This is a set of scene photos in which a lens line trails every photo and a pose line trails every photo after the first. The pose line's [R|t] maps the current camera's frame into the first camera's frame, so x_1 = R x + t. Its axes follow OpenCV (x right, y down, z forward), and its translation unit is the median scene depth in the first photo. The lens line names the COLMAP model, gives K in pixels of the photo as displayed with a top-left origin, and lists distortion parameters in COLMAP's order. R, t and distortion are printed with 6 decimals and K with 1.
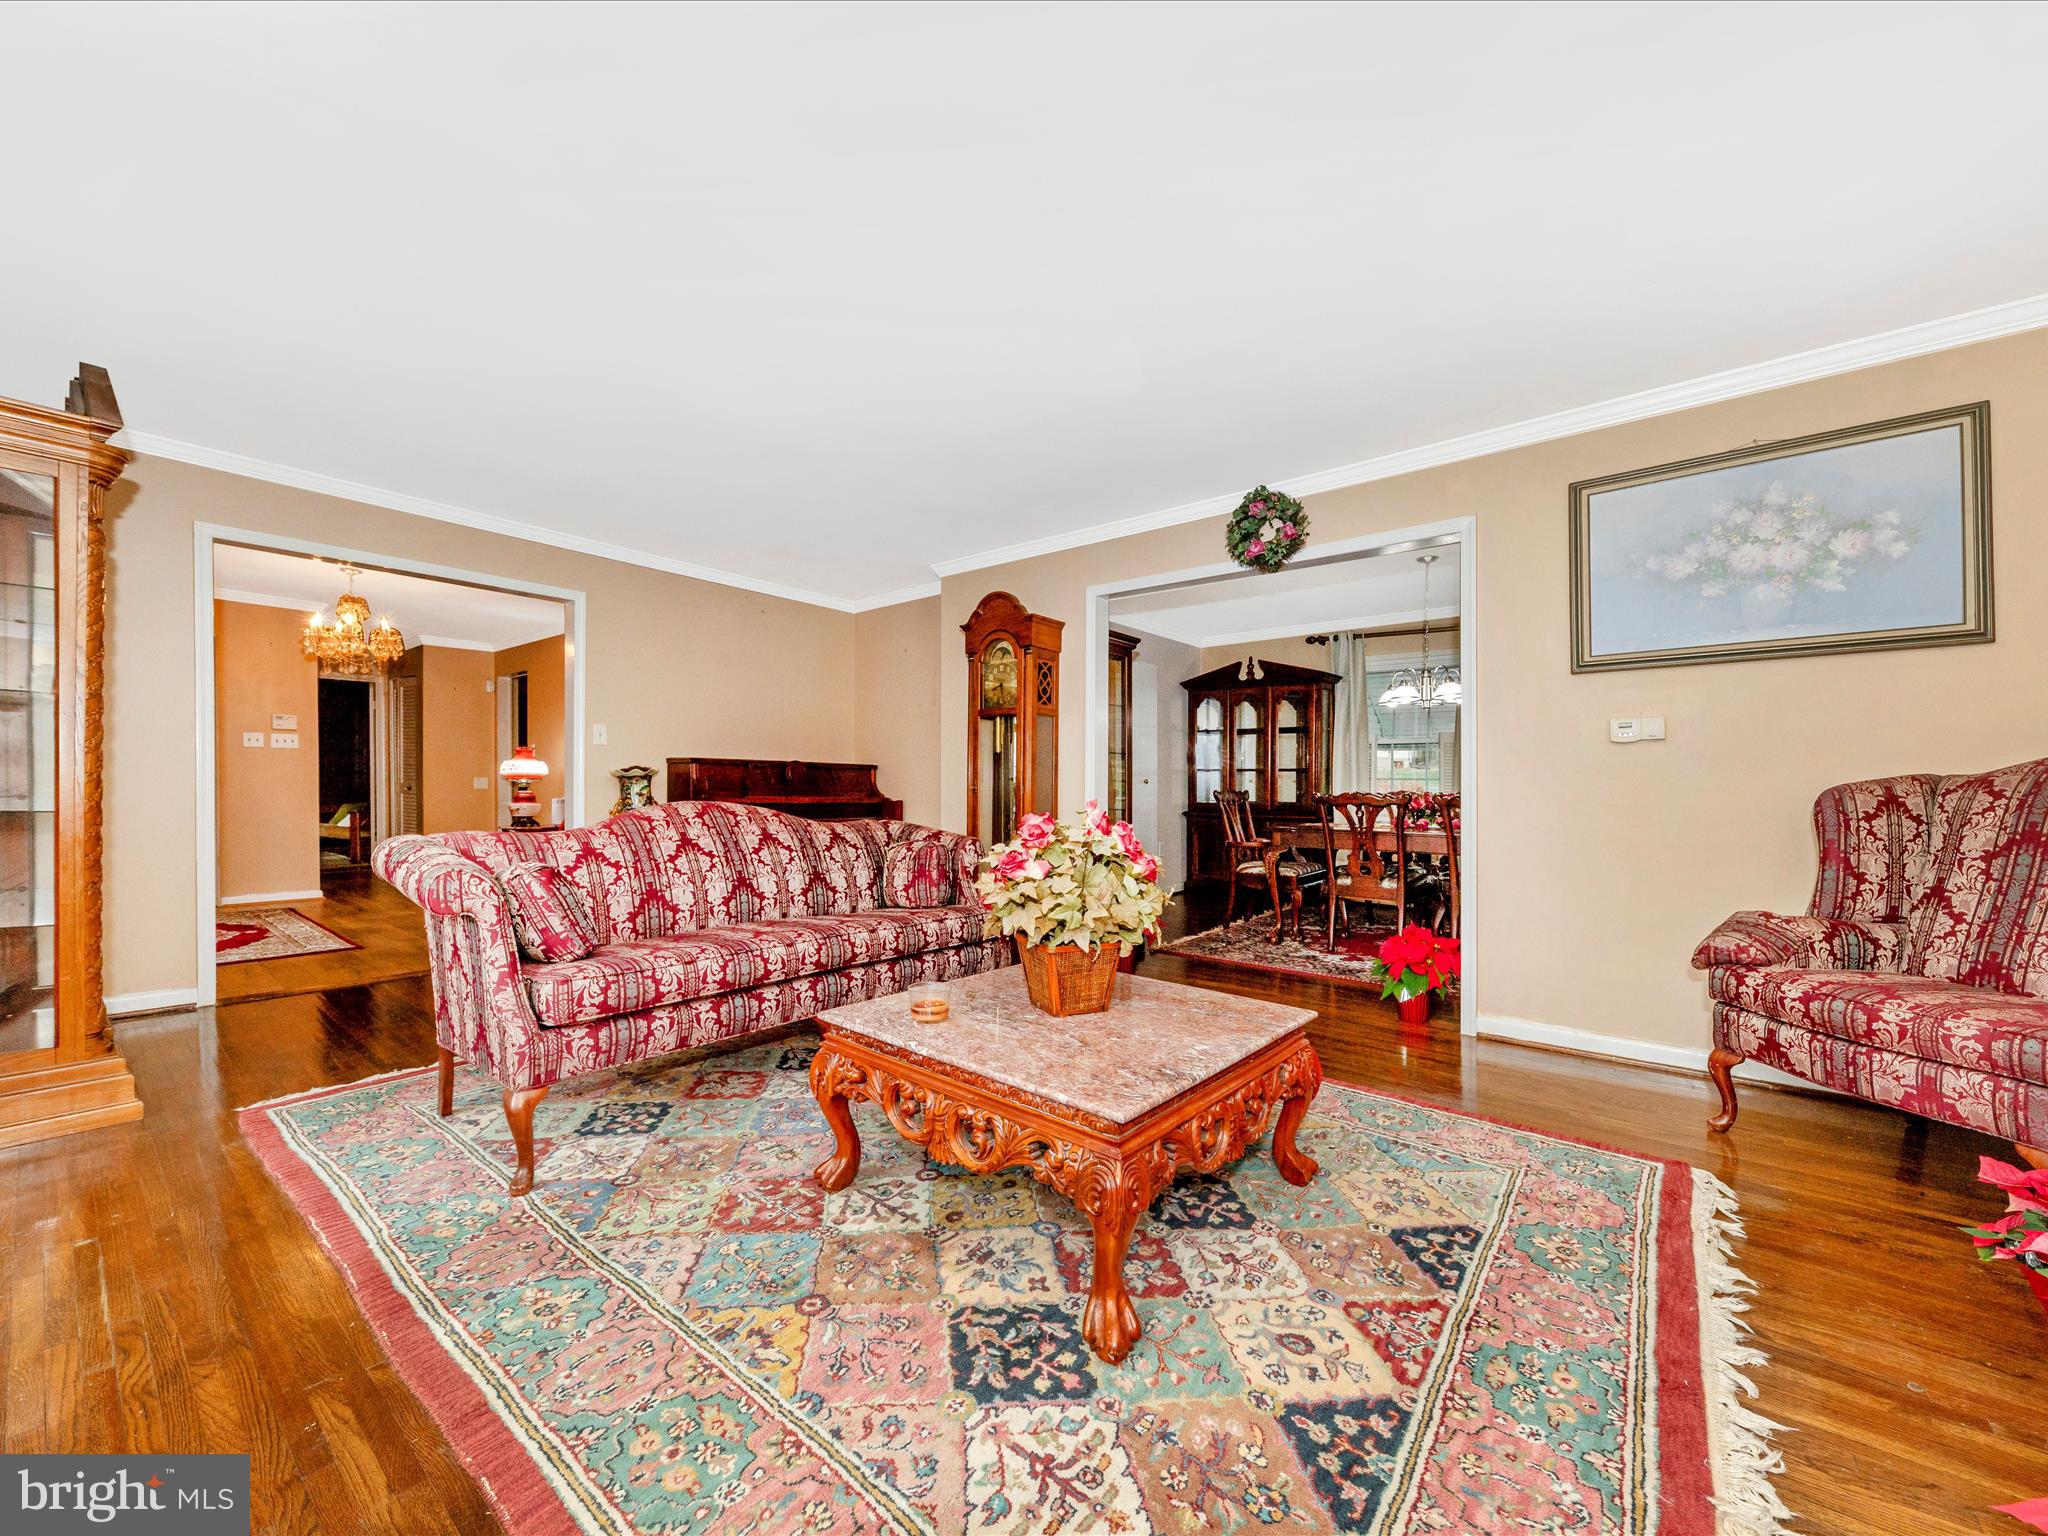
lens RADIAL K [[812.9, 0, 1009.0], [0, 812.9, 771.9], [0, 0, 1]] dist [0.001957, -0.001715]
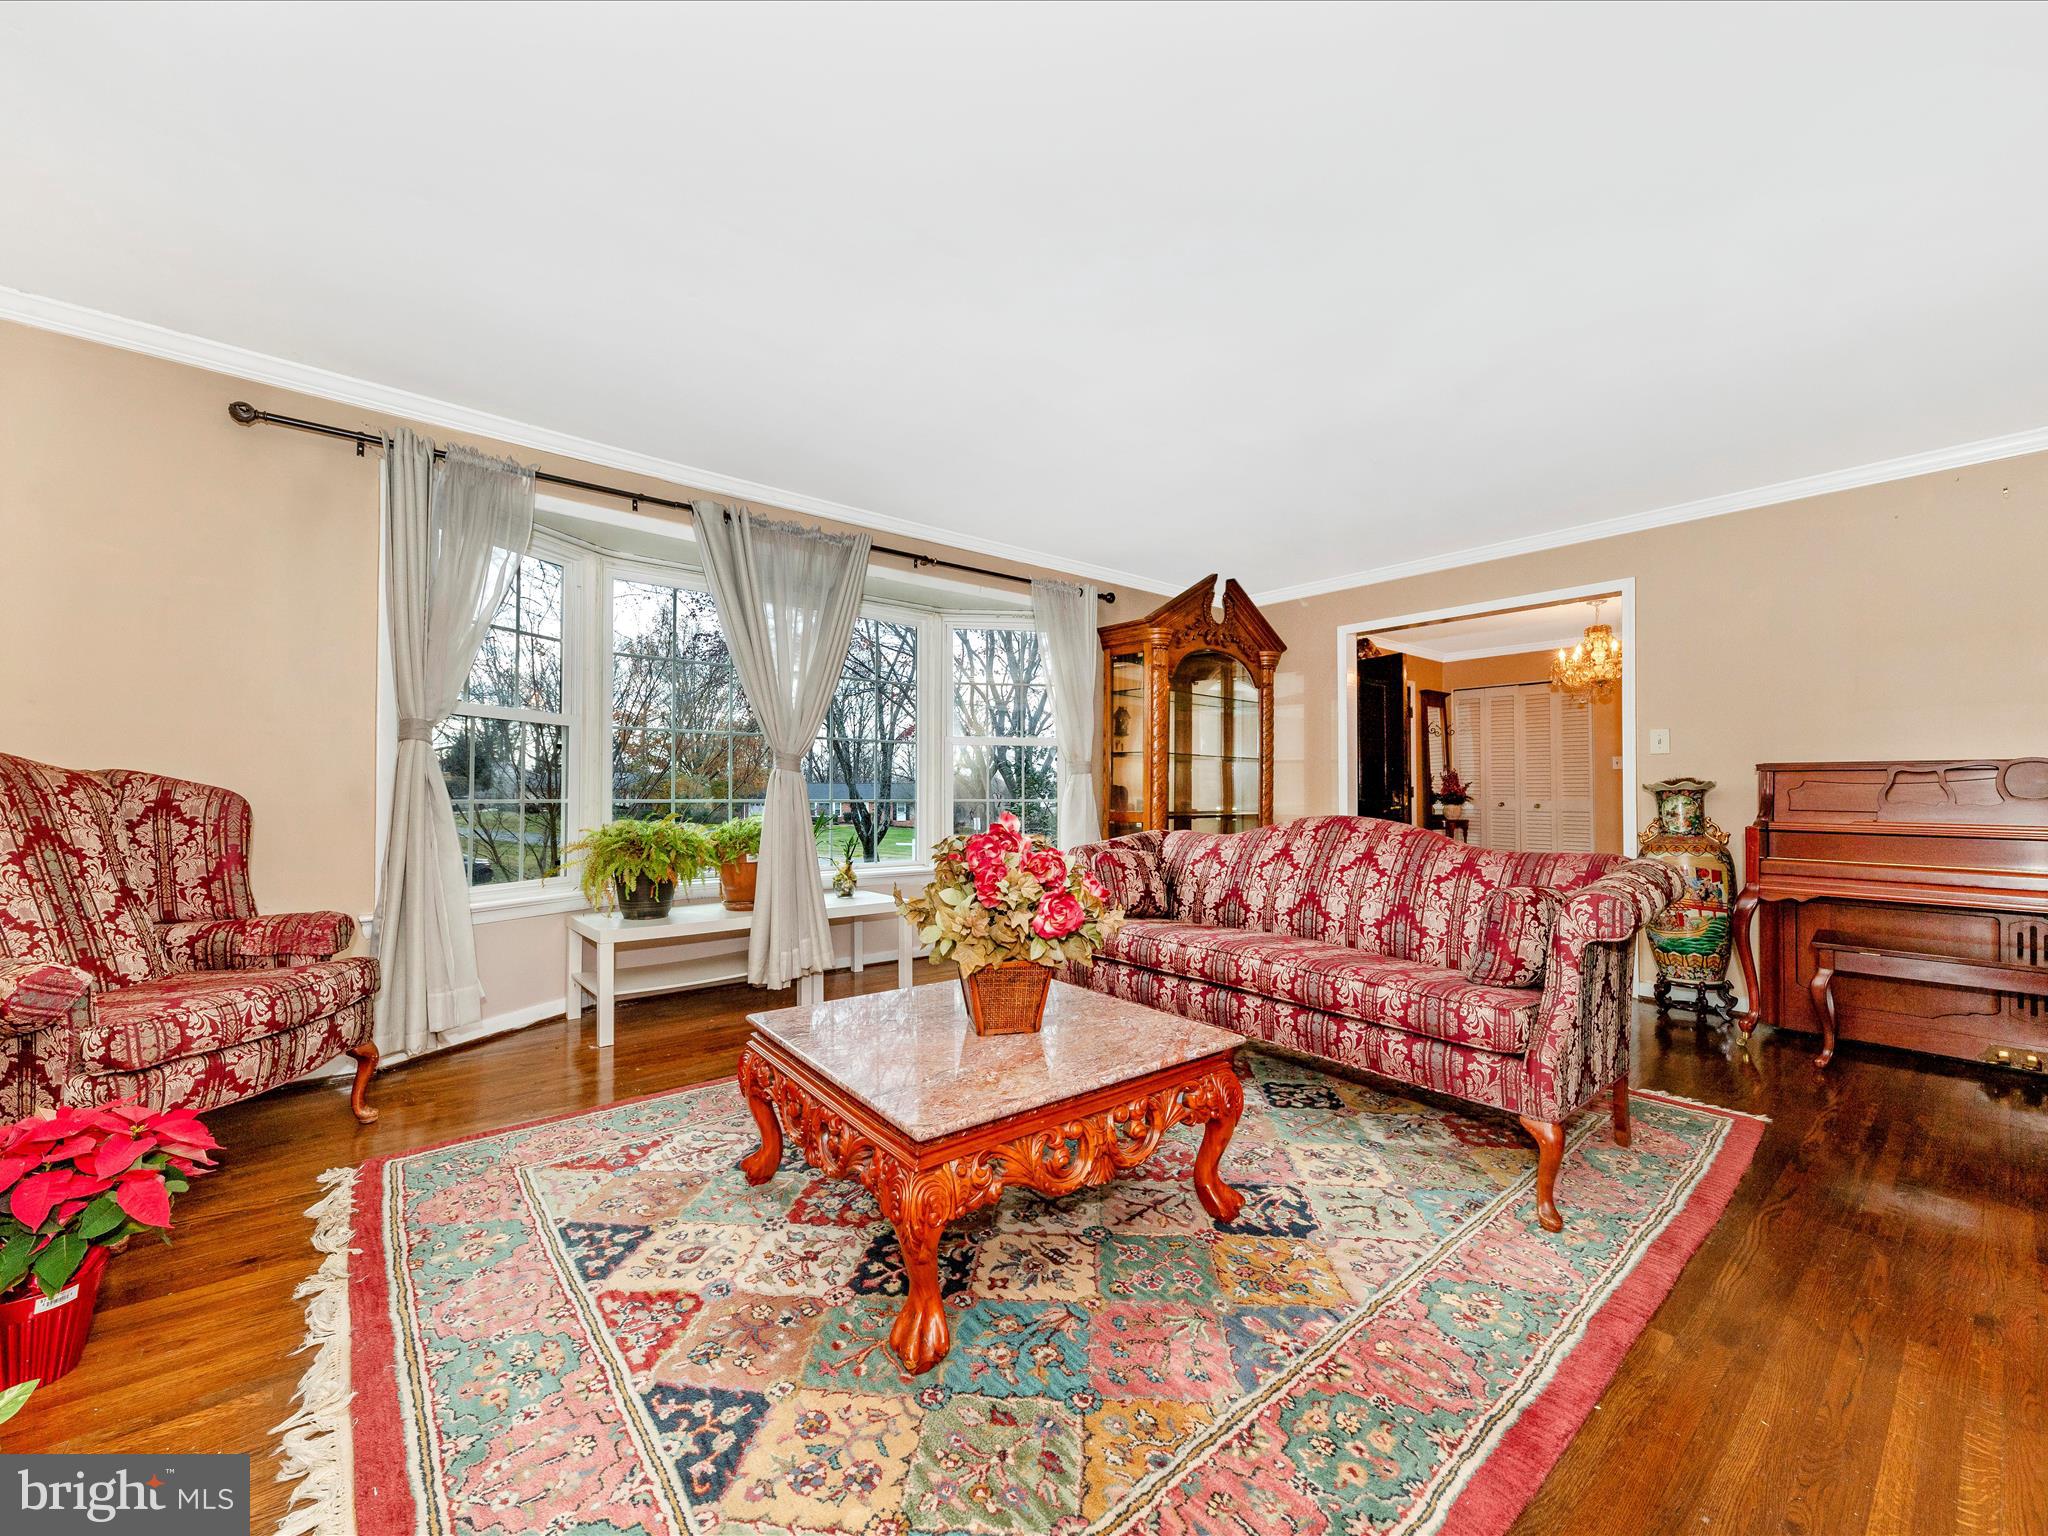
lens RADIAL K [[812.9, 0, 1013.4], [0, 812.9, 785.0], [0, 0, 1]] dist [0.001957, -0.001715]
pose [[-0.210581, -0.015219, -0.977458, 1.221949], [0.006131, 0.999839, -0.016888, 0.022552], [0.977557, -0.009549, -0.210453, 1.462609]]
